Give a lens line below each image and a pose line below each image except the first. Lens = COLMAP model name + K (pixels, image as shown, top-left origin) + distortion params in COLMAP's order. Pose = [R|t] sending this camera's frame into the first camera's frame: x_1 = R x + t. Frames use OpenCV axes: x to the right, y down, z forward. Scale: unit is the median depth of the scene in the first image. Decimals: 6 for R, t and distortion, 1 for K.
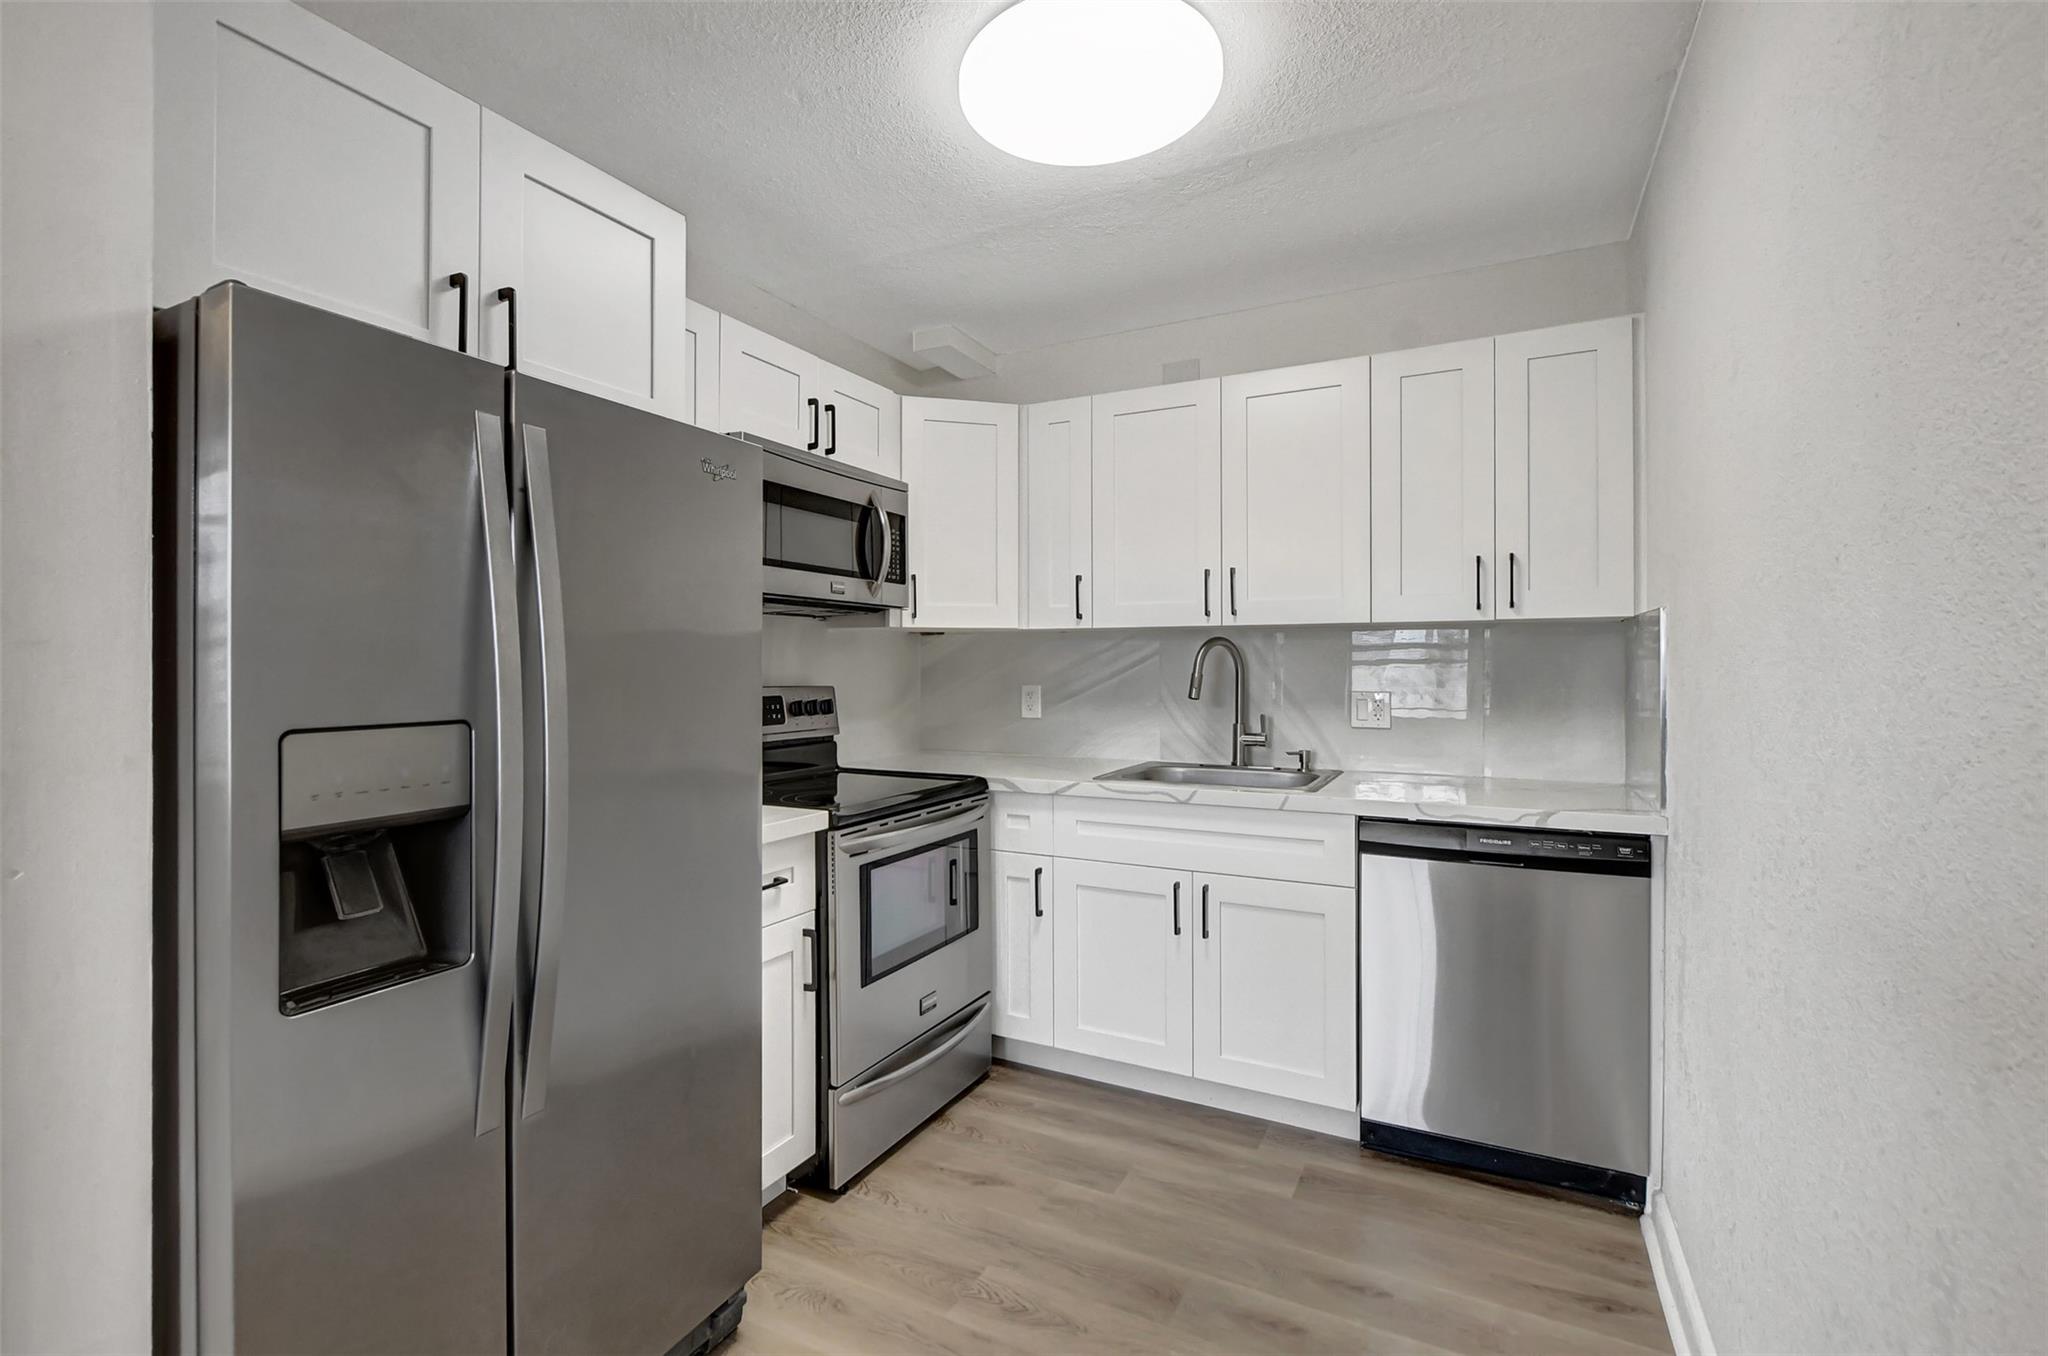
lens RADIAL K [[936.7, 0, 946.0], [0, 936.7, 683.0], [0, 0, 1]] dist [-0.002558, -0.000458]
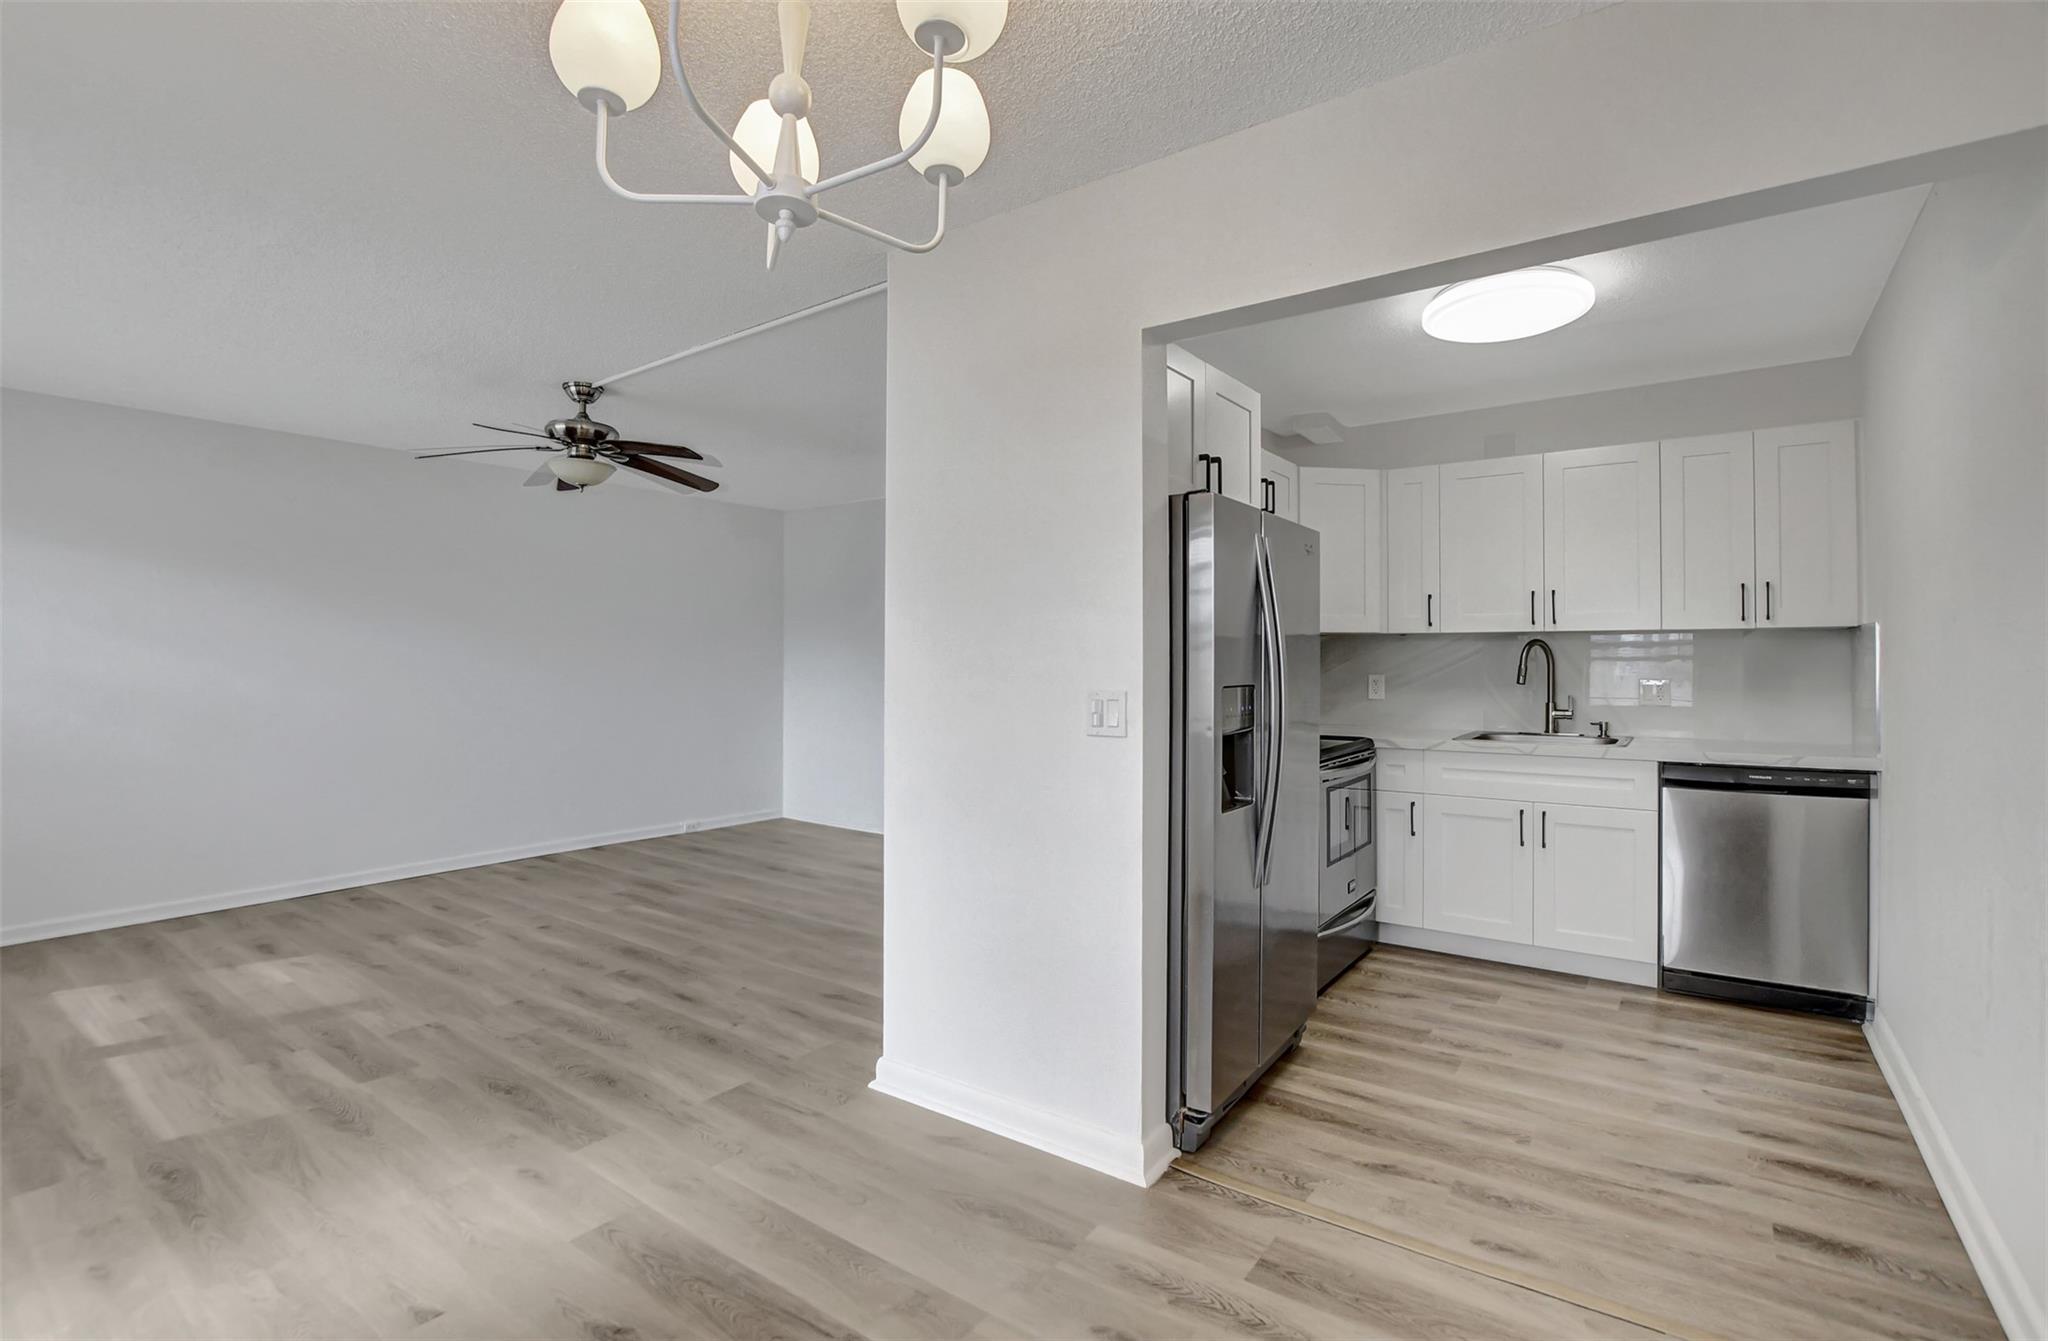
lens RADIAL K [[936.0, 0, 1024.0], [0, 936.0, 670.5], [0, 0, 1]] dist [-0.019208, 0.000034]
pose [[0.994687, 0.002615, -0.102913, -0.340195], [-0.003714, 0.999938, -0.010490, 0.015066], [0.102879, 0.010817, 0.994635, -0.466764]]
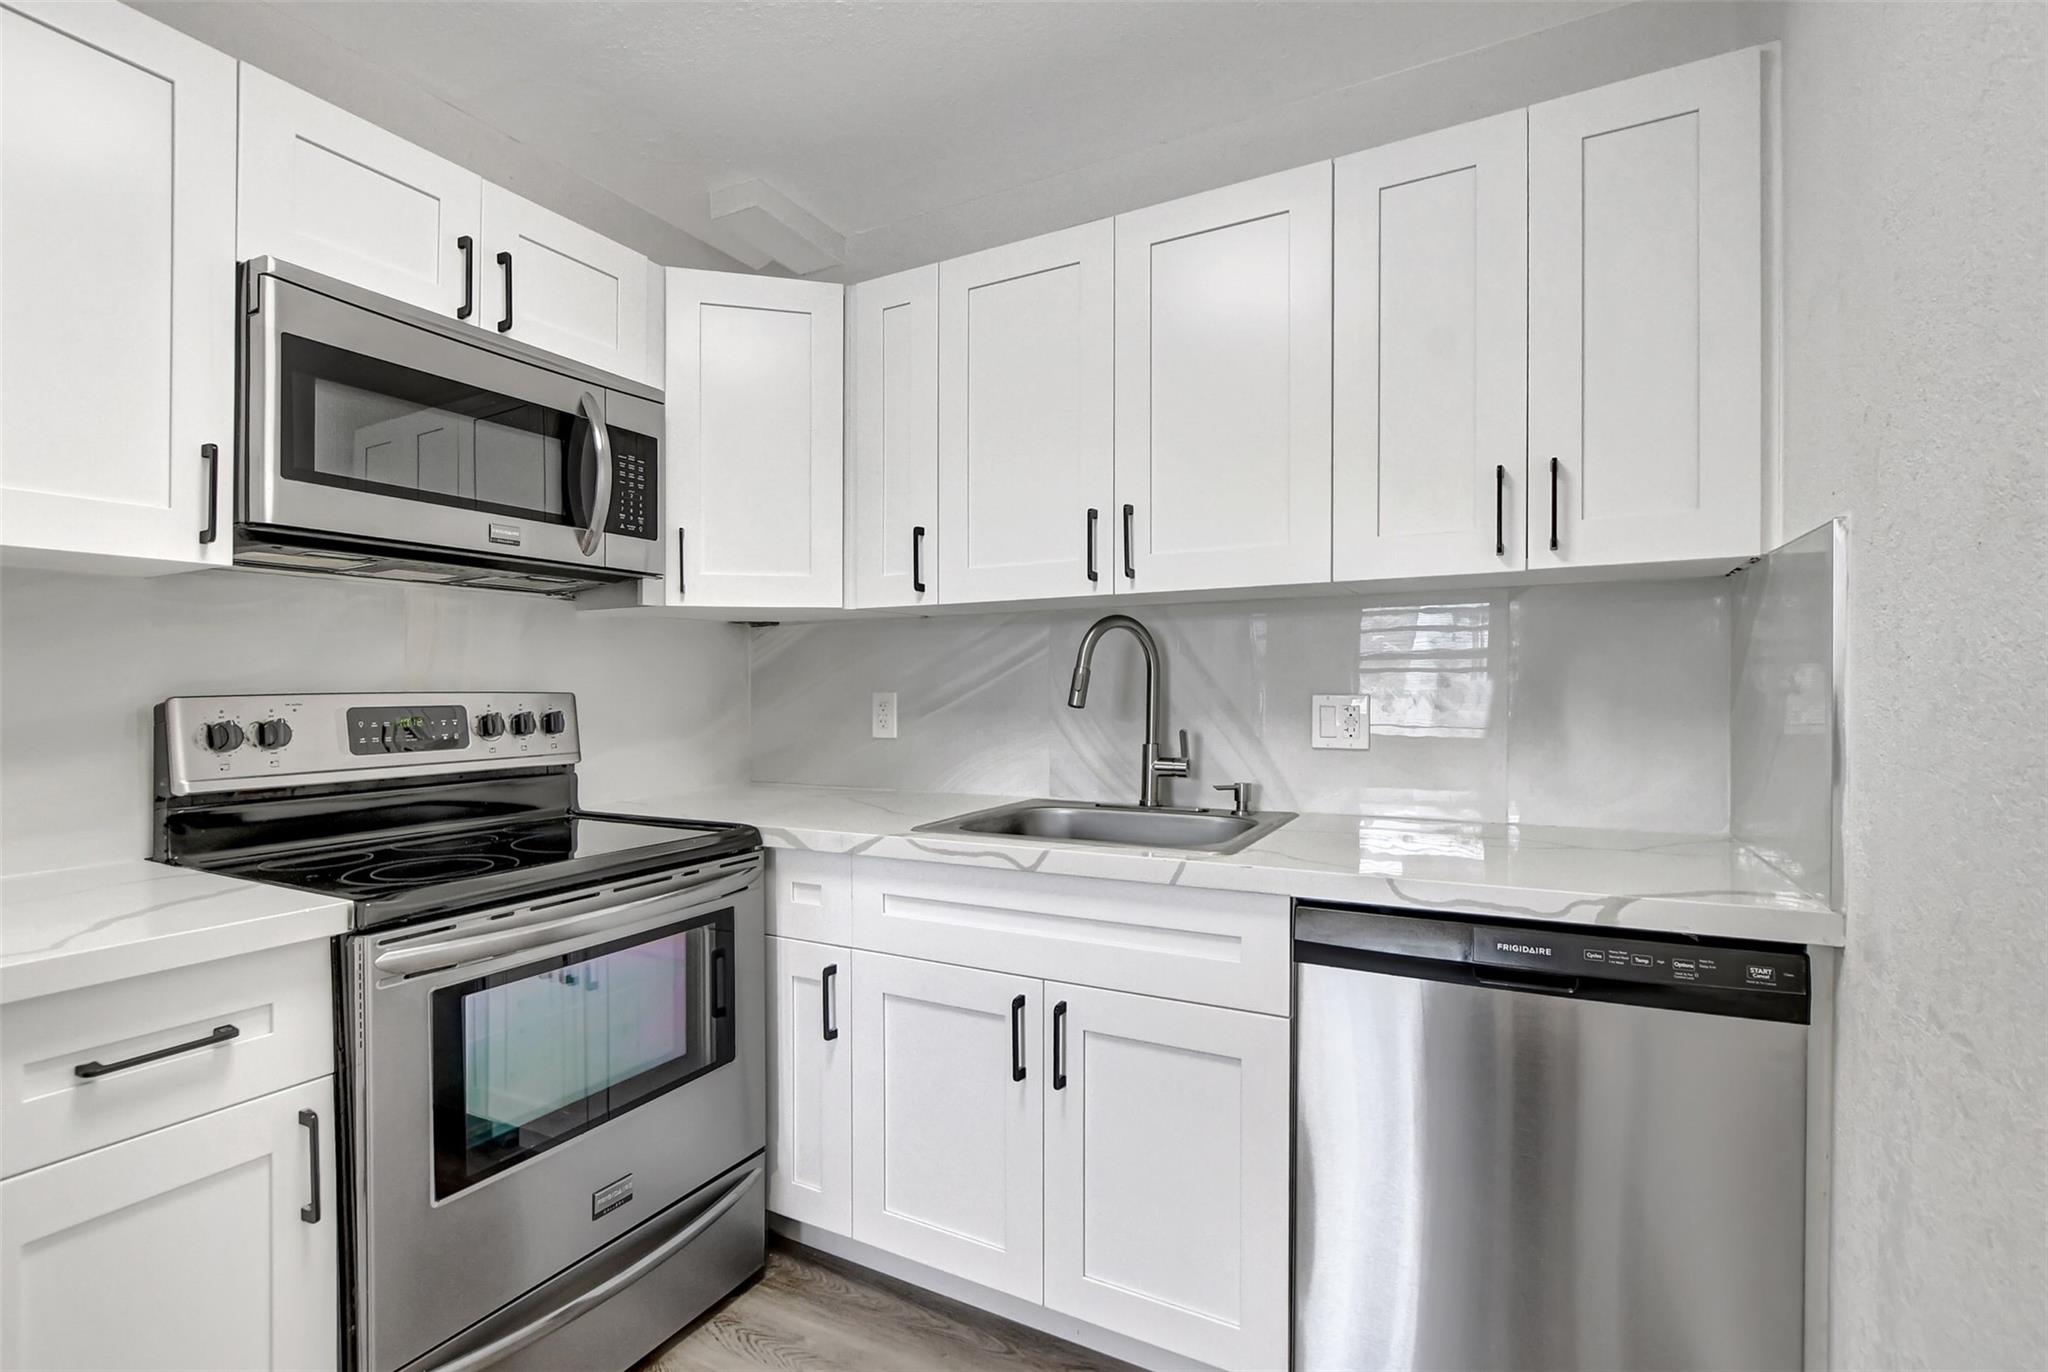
lens RADIAL K [[950.5, 0, 982.6], [0, 950.5, 726.1], [0, 0, 1]] dist [-0.003211, -0.000700]
pose [[0.999923, -0.005381, 0.011213, 0.197930], [0.005134, 0.999746, 0.021940, 0.016044], [-0.011328, -0.021881, 0.999696, 0.337478]]
